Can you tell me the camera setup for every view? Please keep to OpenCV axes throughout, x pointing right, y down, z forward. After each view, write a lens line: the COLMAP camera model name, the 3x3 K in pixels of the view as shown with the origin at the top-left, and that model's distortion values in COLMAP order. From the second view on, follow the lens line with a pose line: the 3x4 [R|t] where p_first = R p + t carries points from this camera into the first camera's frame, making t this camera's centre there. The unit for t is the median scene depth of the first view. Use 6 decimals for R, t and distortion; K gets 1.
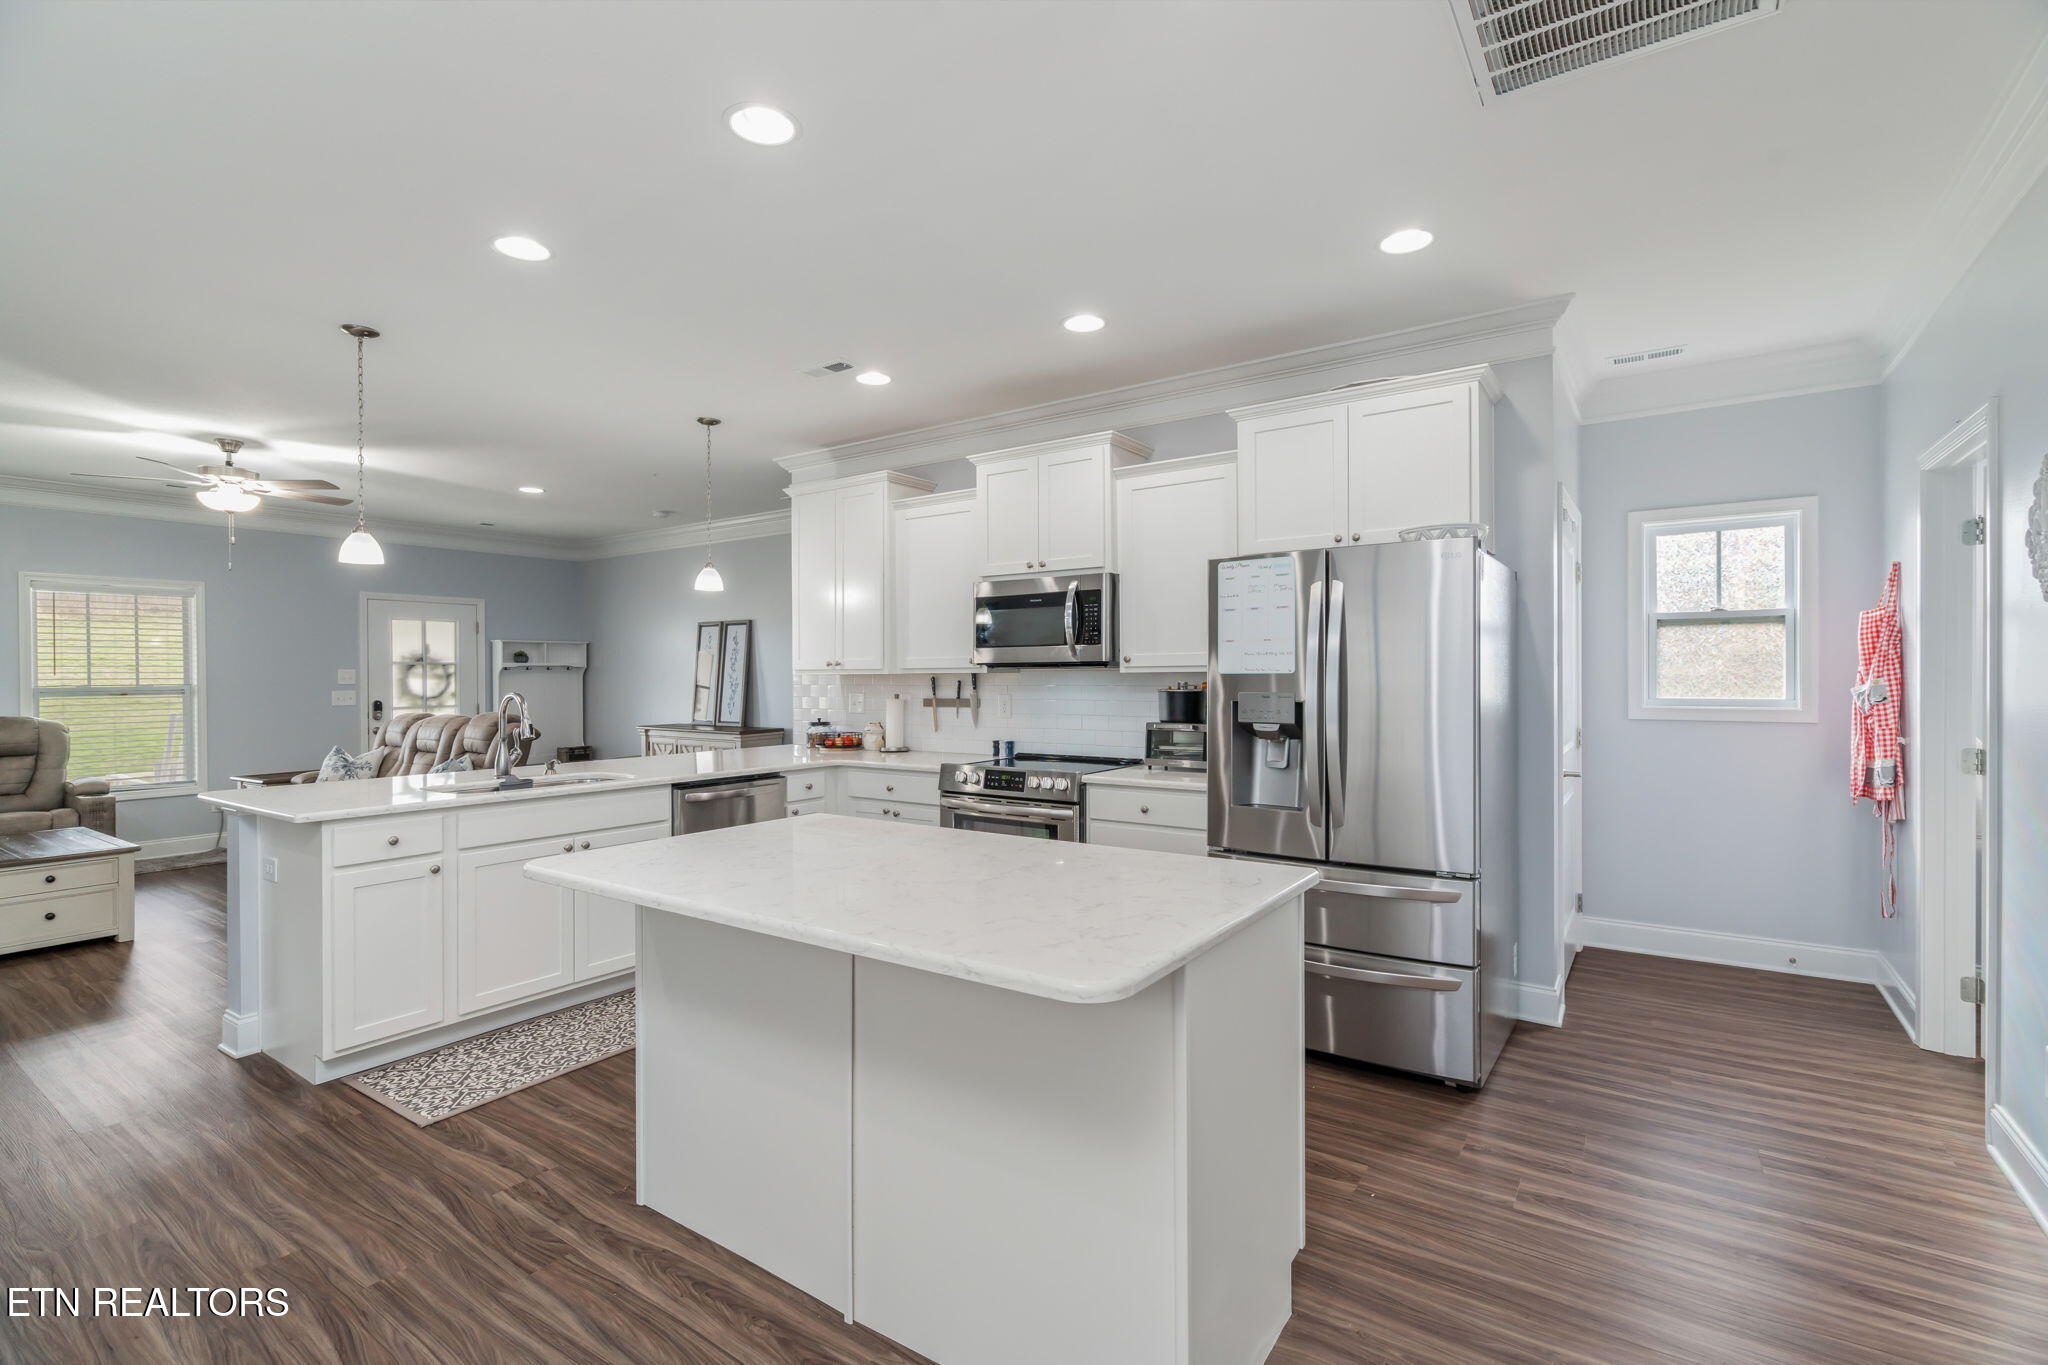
lens RADIAL K [[940.0, 0, 1019.7], [0, 940.0, 697.1], [0, 0, 1]] dist [-0.006025, 0.003513]
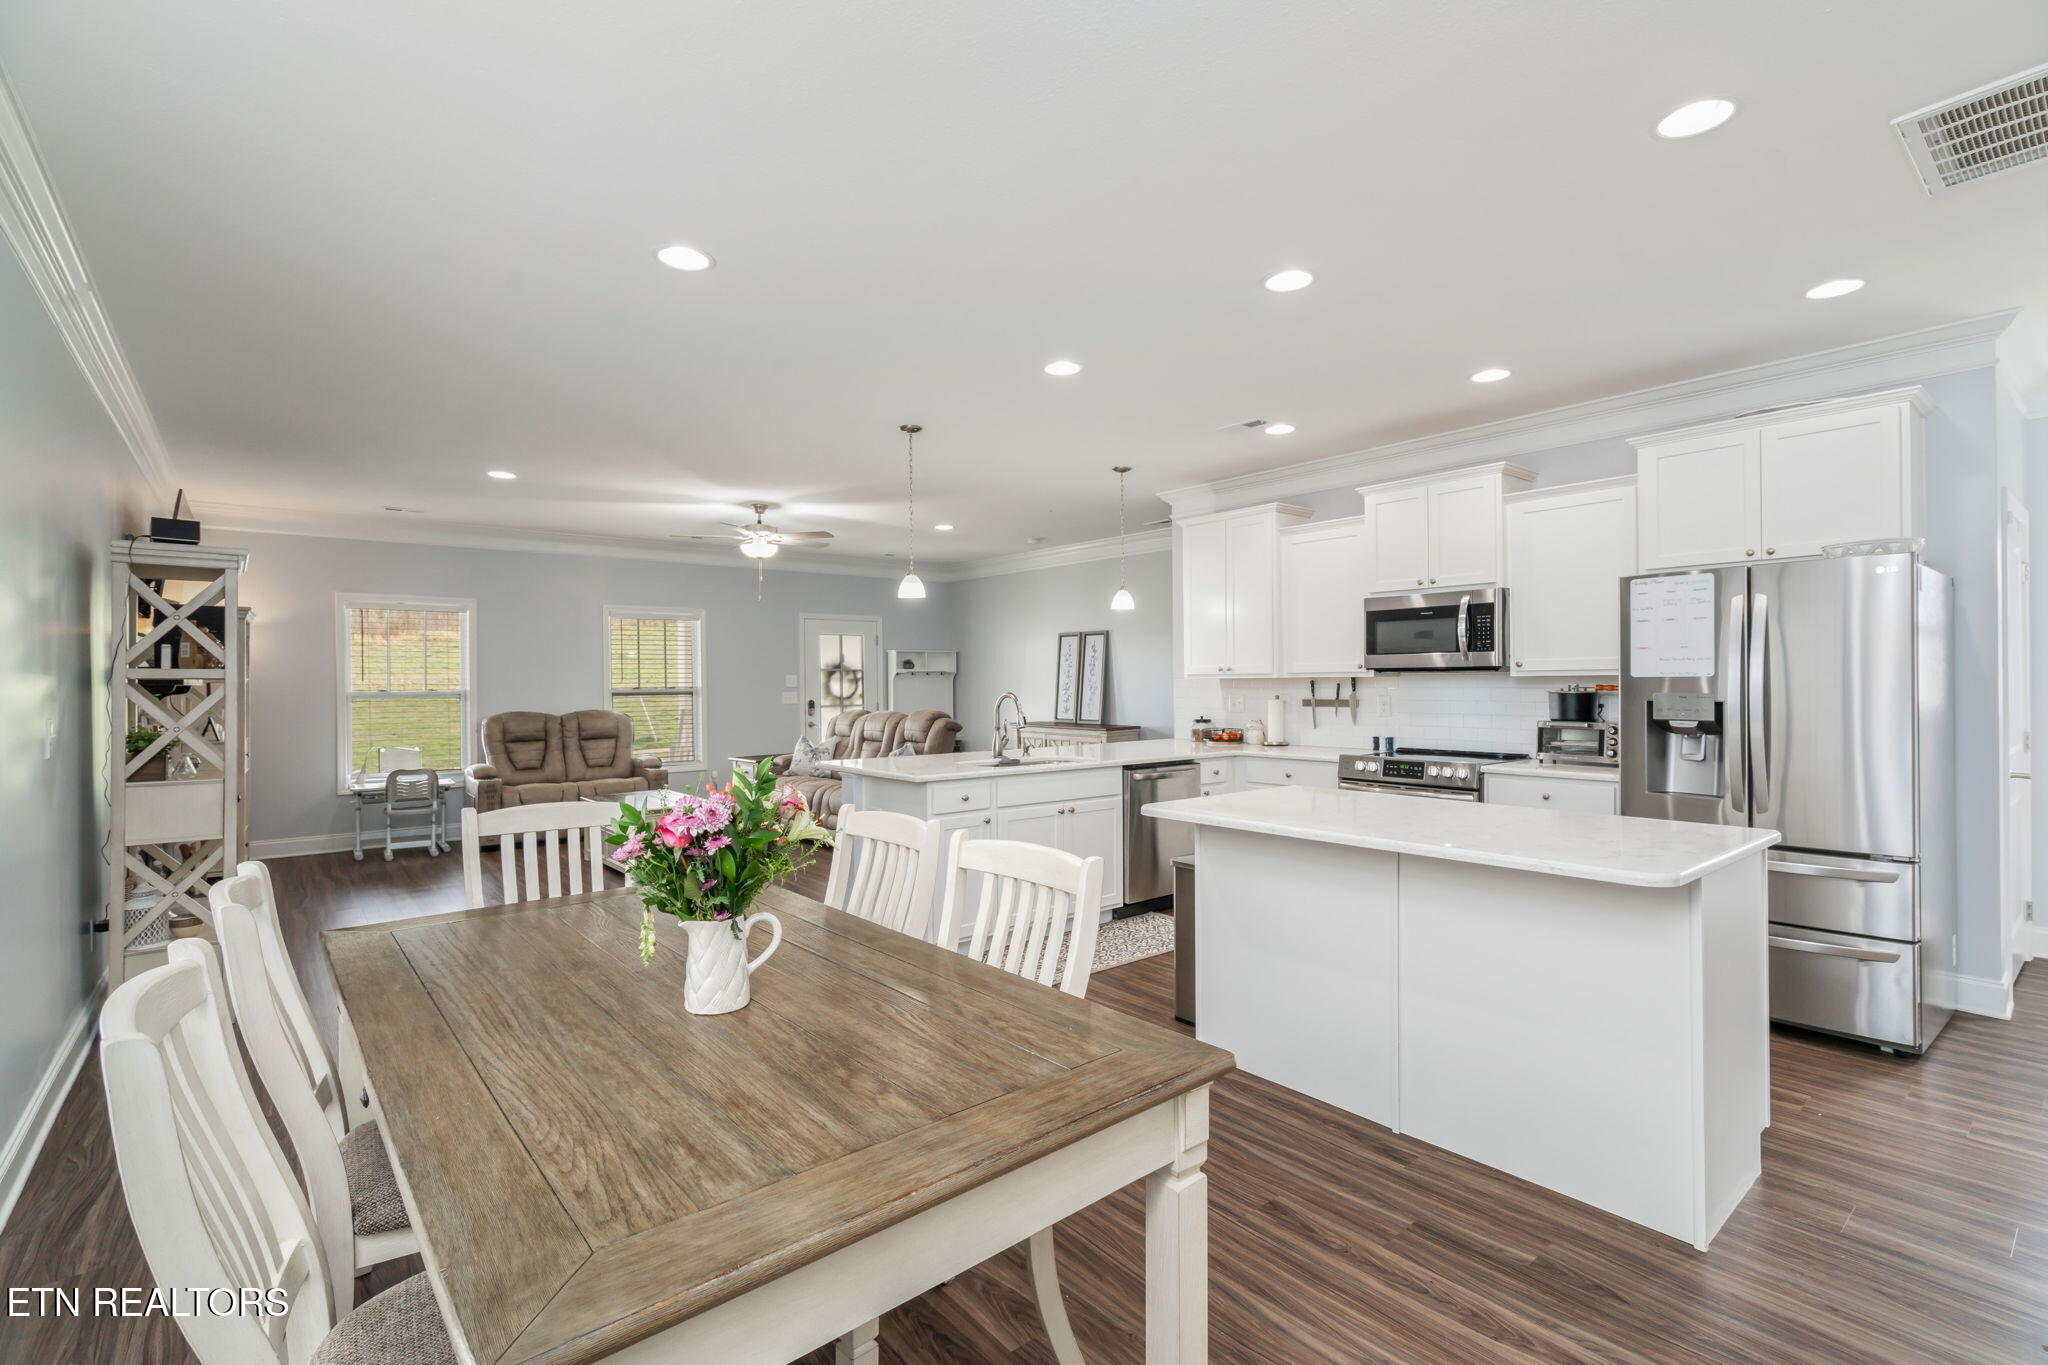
lens RADIAL K [[940.0, 0, 1013.4], [0, 940.0, 691.5], [0, 0, 1]] dist [-0.006025, 0.003513]
pose [[0.961253, 0.001271, -0.275663, -0.137485], [-0.003997, 0.999949, -0.009325, 0.004675], [0.275637, 0.010066, 0.961209, -0.211794]]
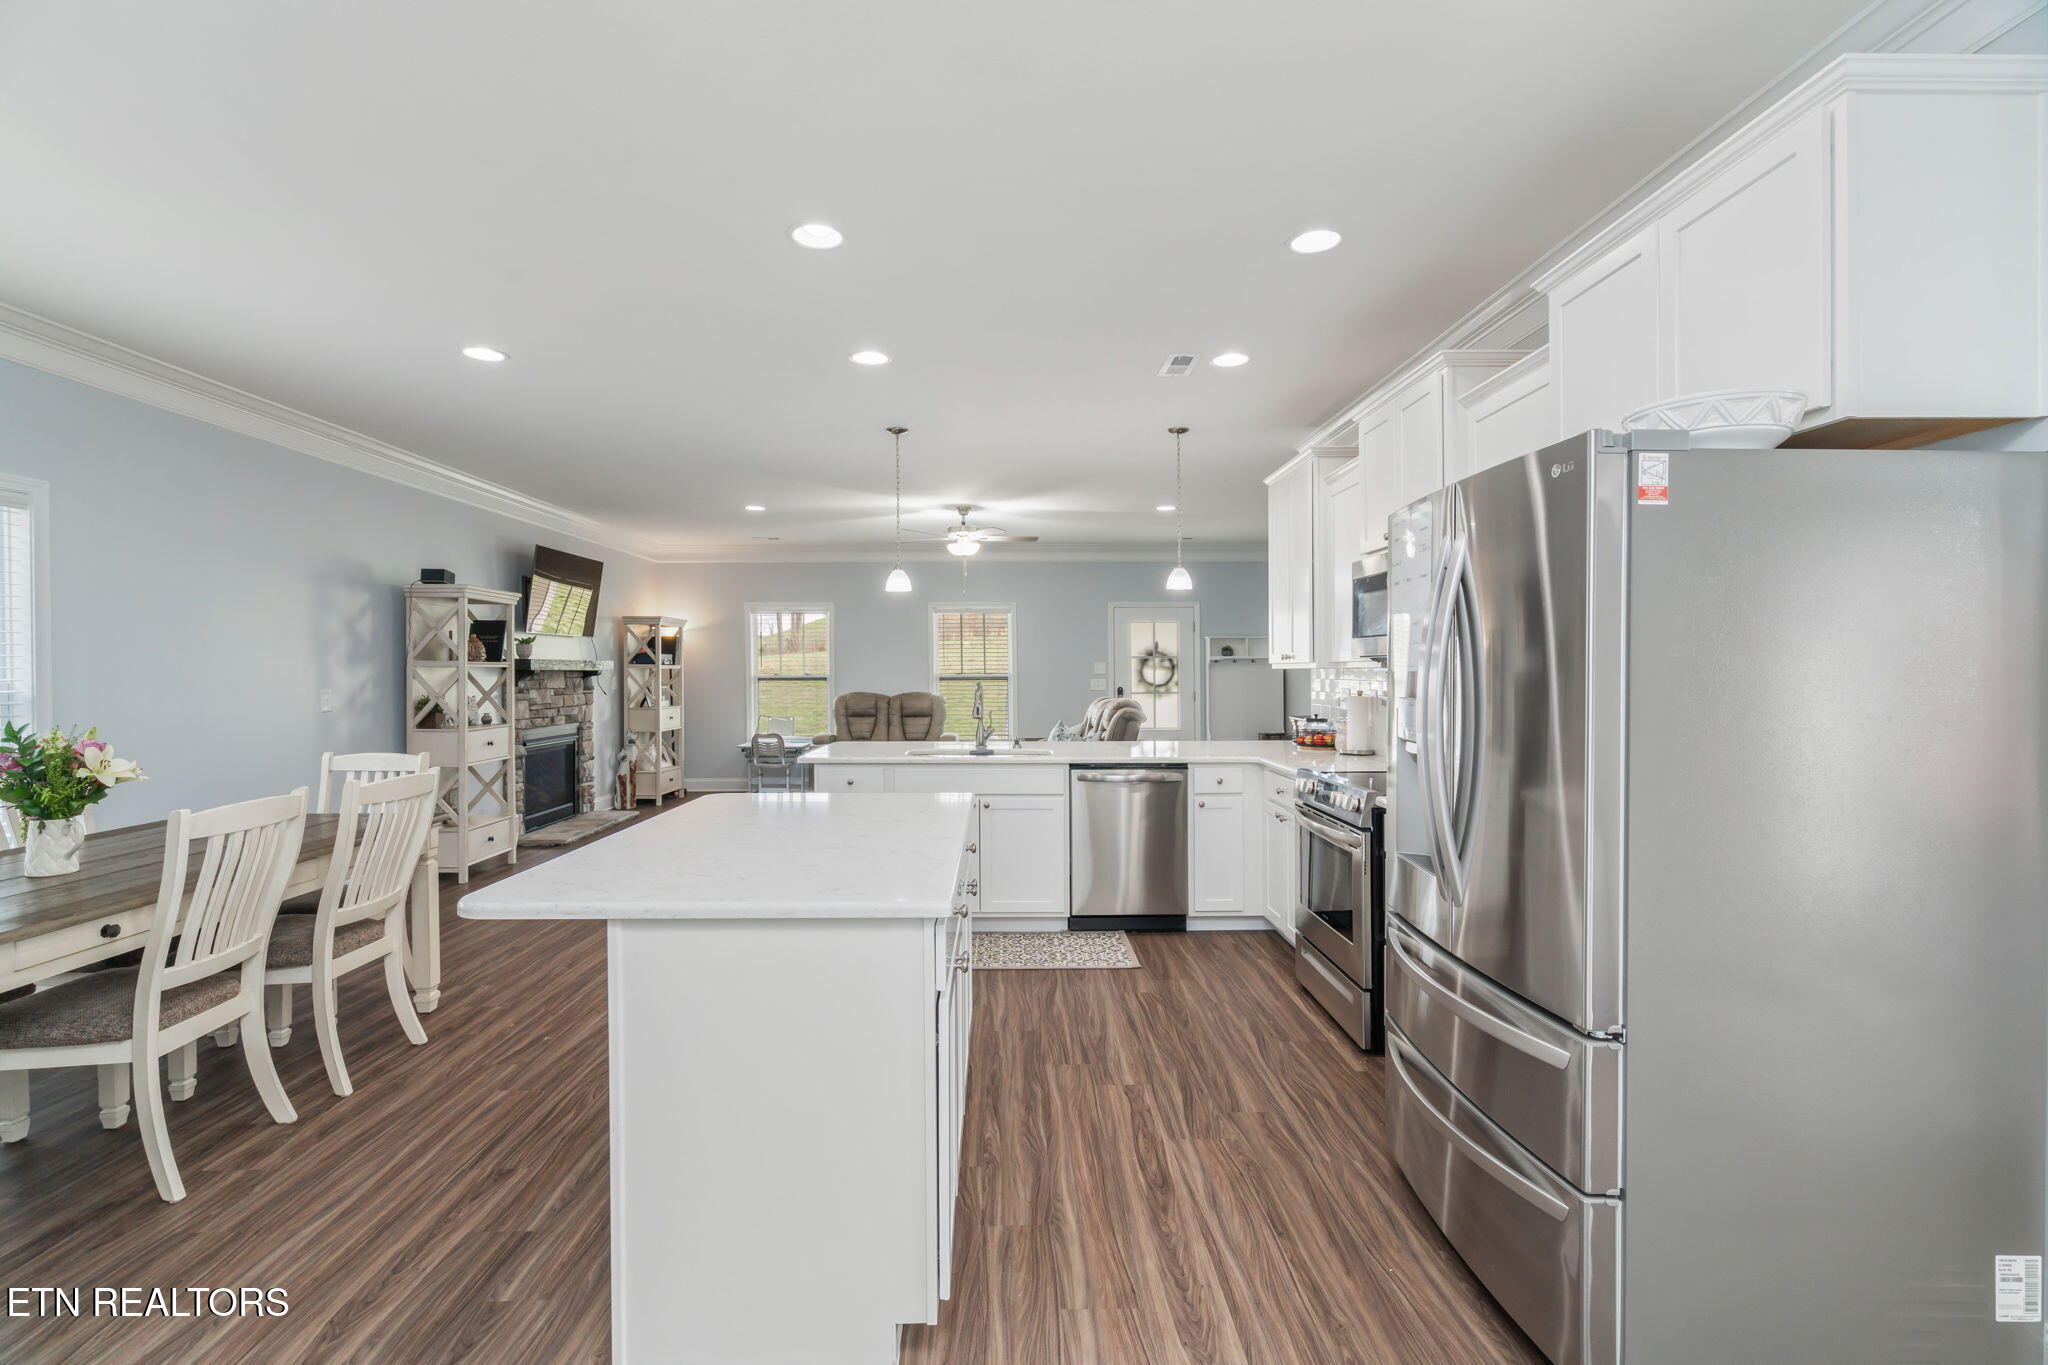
lens RADIAL K [[940.0, 0, 1006.4], [0, 940.0, 690.8], [0, 0, 1]] dist [-0.006025, 0.003513]
pose [[0.578198, 0.022092, -0.815597, 0.446802], [-0.017818, 0.999737, 0.014448, -0.010621], [0.815702, 0.006178, 0.578440, 0.232788]]
